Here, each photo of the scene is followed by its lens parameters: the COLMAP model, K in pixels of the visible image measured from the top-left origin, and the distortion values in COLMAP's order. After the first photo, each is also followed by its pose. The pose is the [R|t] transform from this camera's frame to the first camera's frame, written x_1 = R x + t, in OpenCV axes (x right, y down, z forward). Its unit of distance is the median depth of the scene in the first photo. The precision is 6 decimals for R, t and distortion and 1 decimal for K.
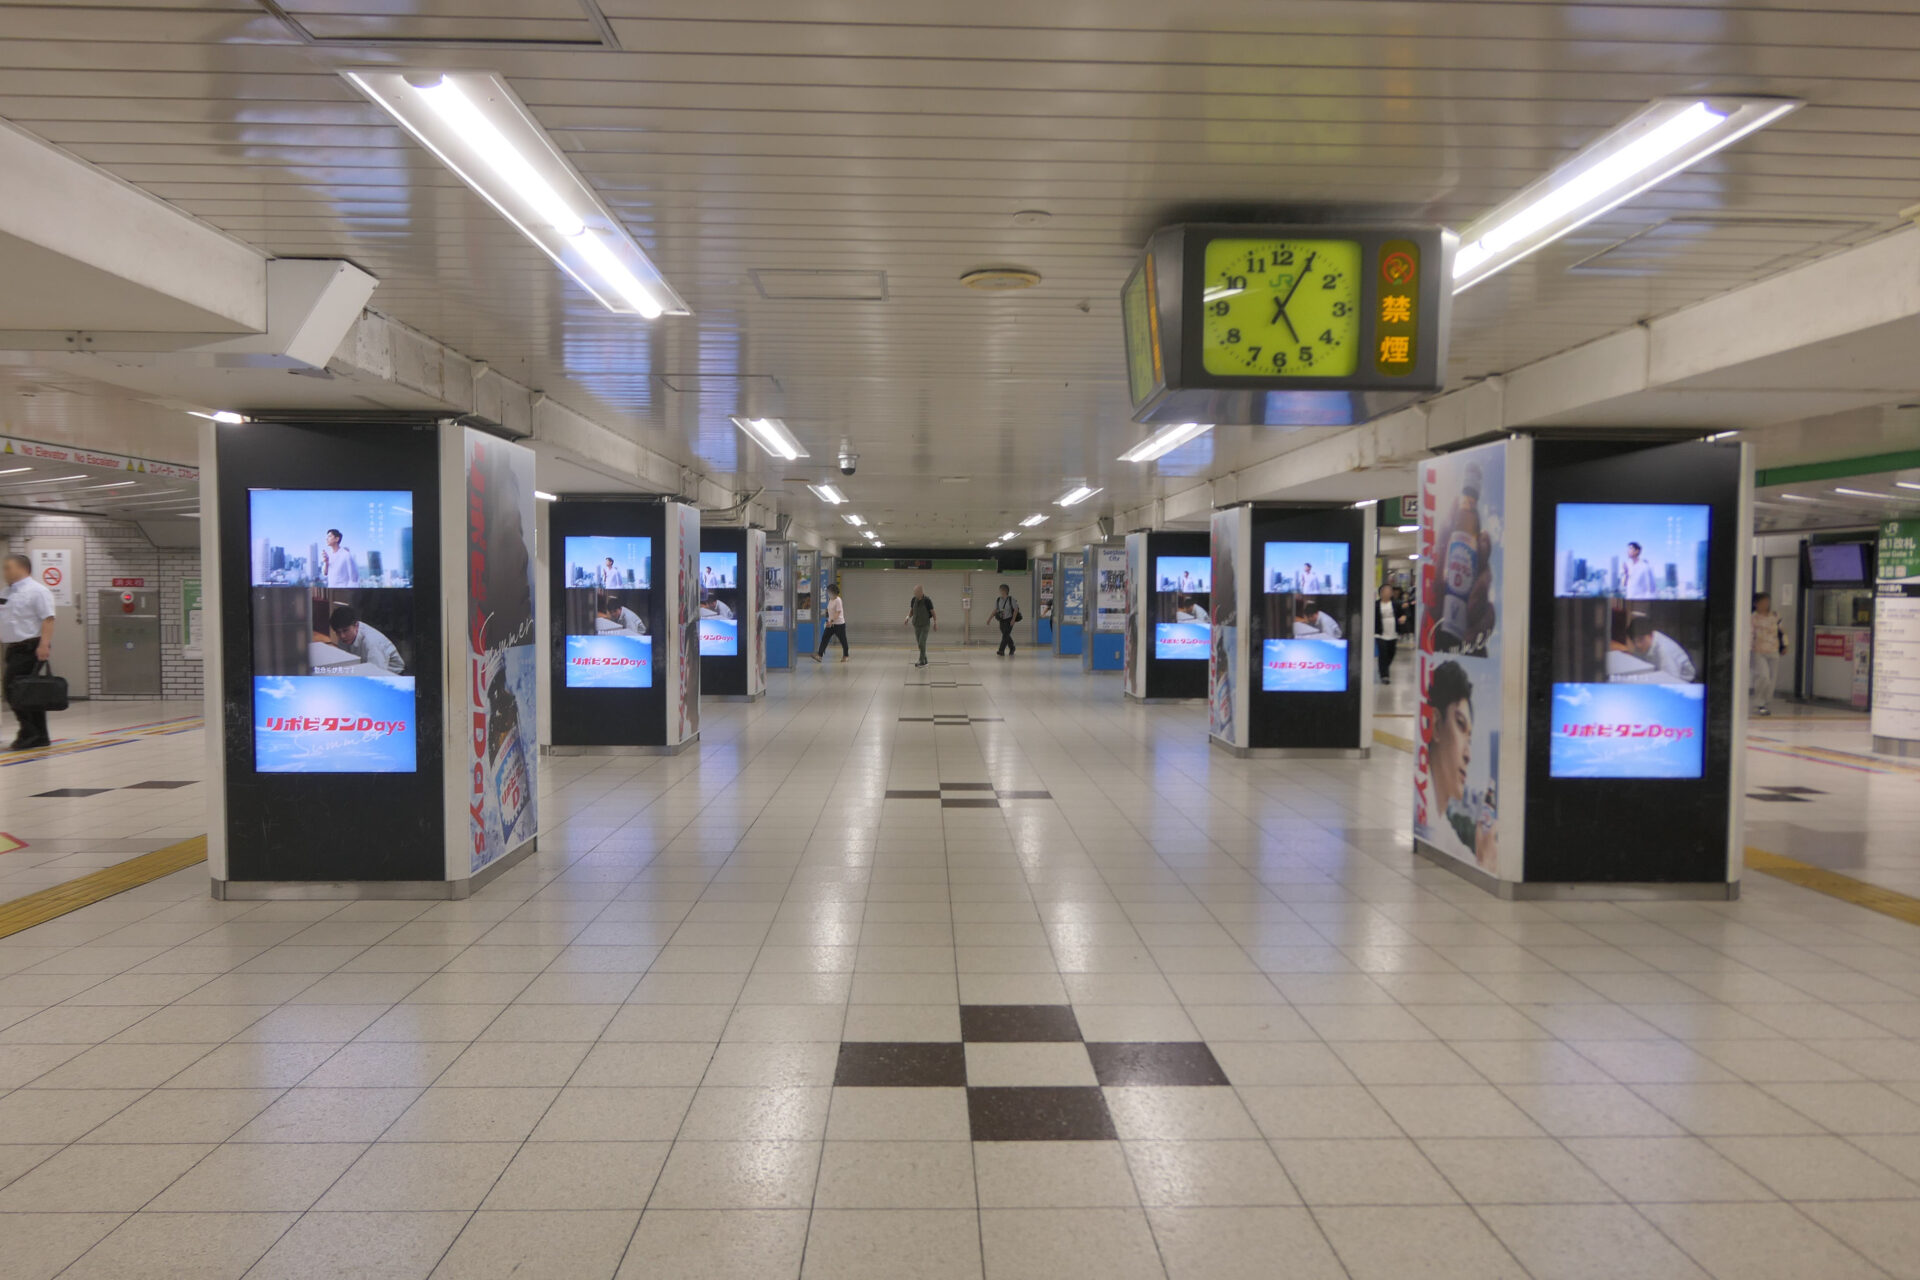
lens RADIAL K [[1342.6, 0, 956.8], [0, 1342.6, 639.9], [0, 0, 1]] dist [-0.004698, 0.001558]
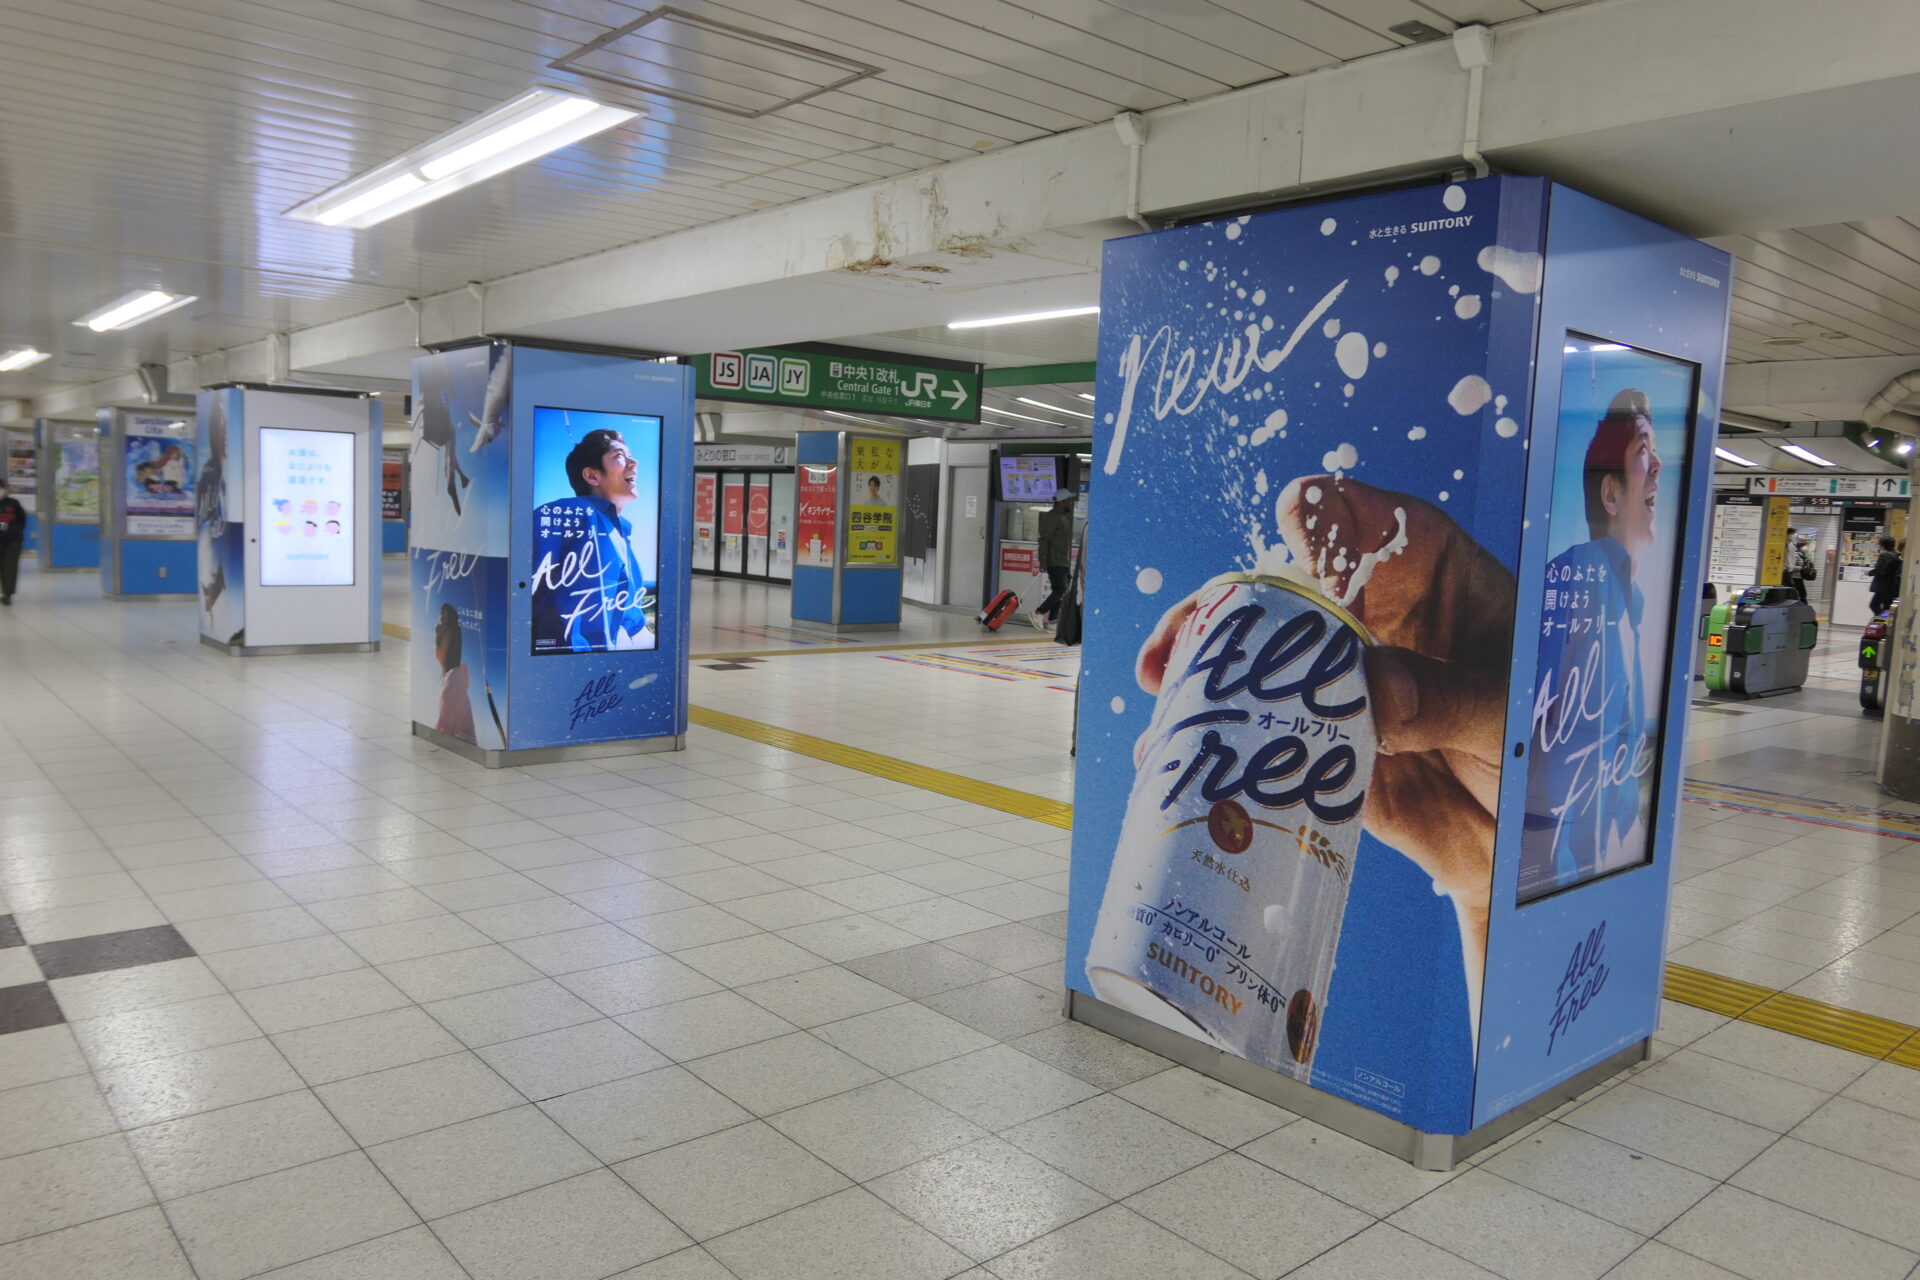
lens RADIAL K [[1353.9, 0, 958.3], [0, 1353.9, 644.7], [0, 0, 1]] dist [-0.005128, -0.005707]
pose [[0.773642, -0.042418, 0.632202, -0.024765], [-0.007606, 0.997063, 0.076207, -0.035321], [-0.633578, -0.063765, 0.771047, 0.979240]]
